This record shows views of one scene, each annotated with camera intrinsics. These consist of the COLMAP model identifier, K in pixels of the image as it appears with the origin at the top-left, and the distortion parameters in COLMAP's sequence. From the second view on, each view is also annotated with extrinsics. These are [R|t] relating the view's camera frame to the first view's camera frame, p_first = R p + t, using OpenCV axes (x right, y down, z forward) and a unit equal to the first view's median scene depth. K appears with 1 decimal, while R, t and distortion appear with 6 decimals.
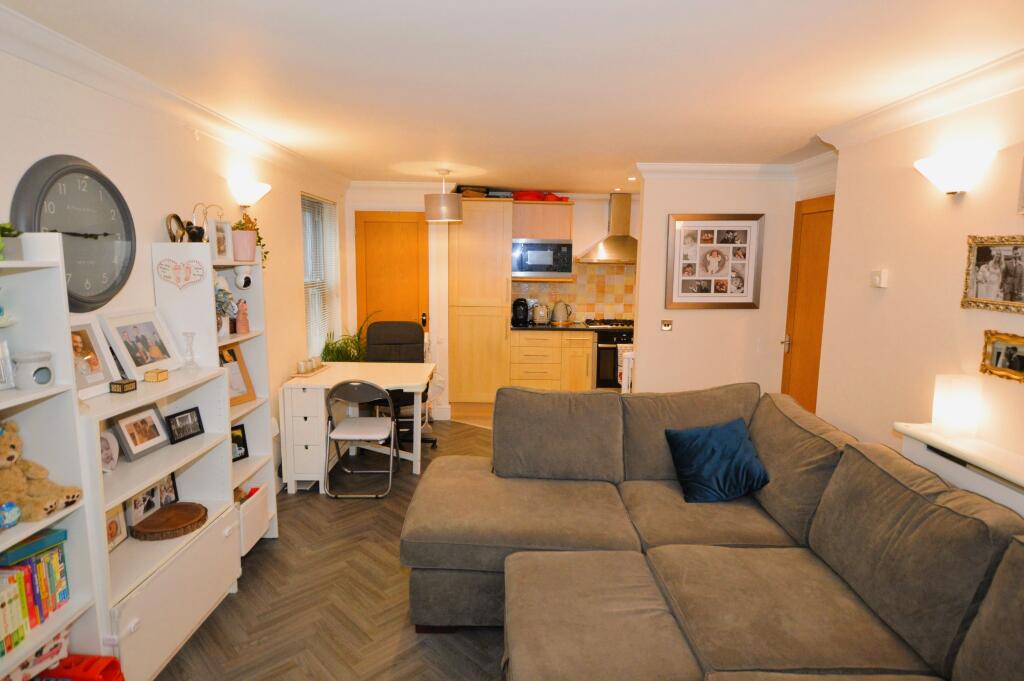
lens RADIAL K [[574.2, 0, 512.0], [0, 574.2, 340.5], [0, 0, 1]] dist [-0.001908, -0.000721]
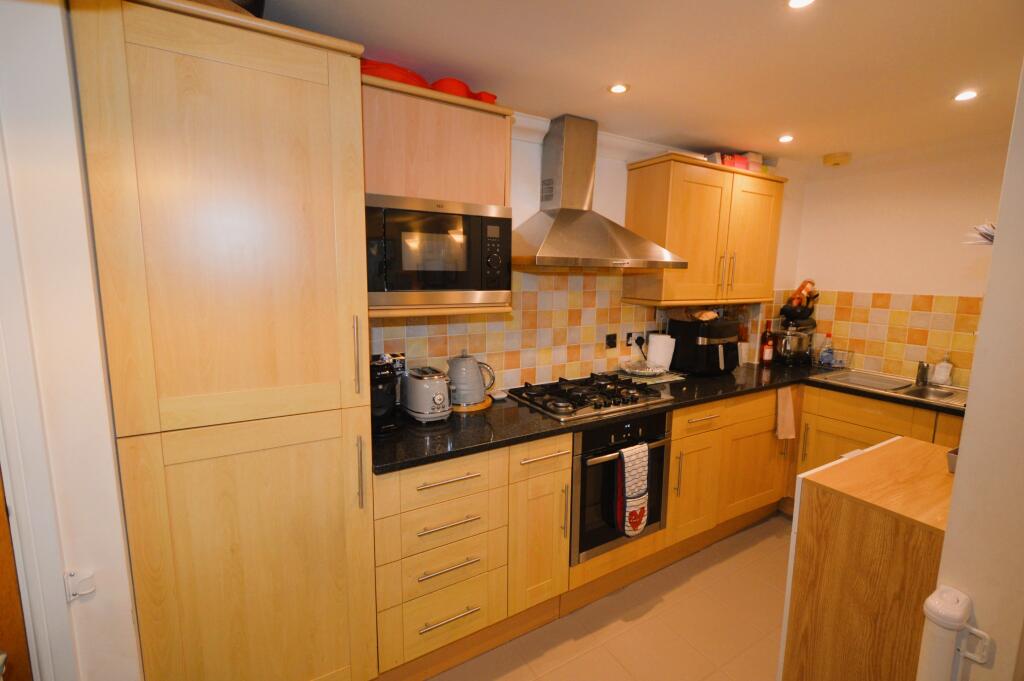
lens RADIAL K [[449.3, 0, 515.9], [0, 449.3, 332.4], [0, 0, 1]] dist [0.000022, 0.000033]
pose [[0.851667, -0.072865, 0.518994, -0.058946], [0.066728, 0.997304, 0.030519, -0.099371], [-0.519818, 0.008640, 0.854233, 0.736867]]
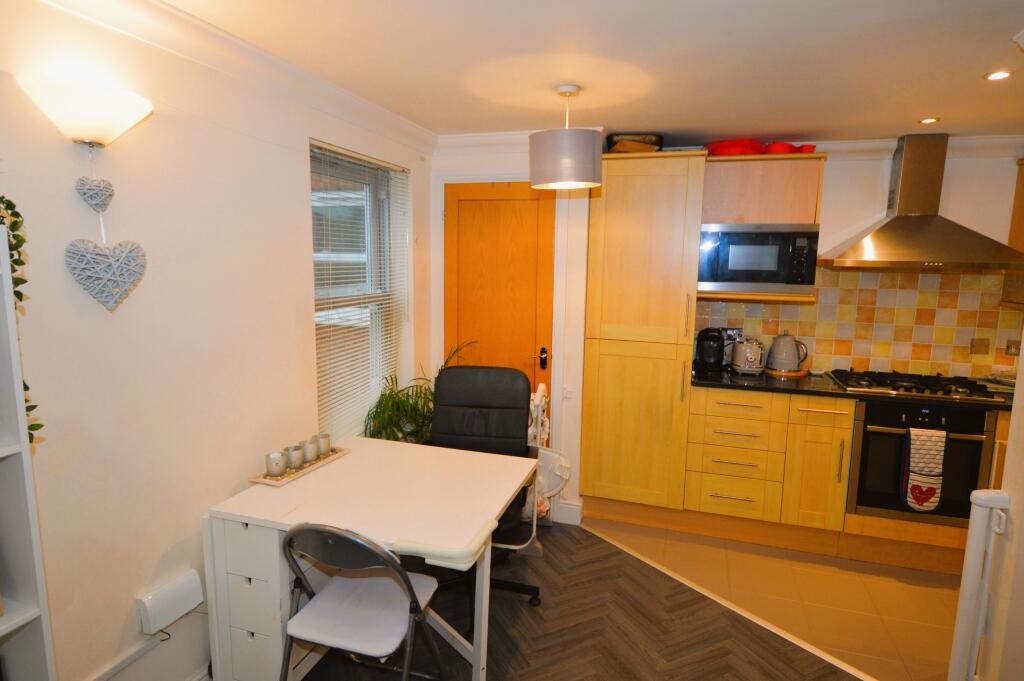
lens RADIAL K [[574.2, 0, 512.0], [0, 574.2, 340.5], [0, 0, 1]] dist [-0.001908, -0.000721]
pose [[0.952802, 0.045308, -0.300193, -0.002565], [-0.044850, 0.998958, 0.008420, -0.058800], [0.300261, 0.005441, 0.953841, 0.405223]]
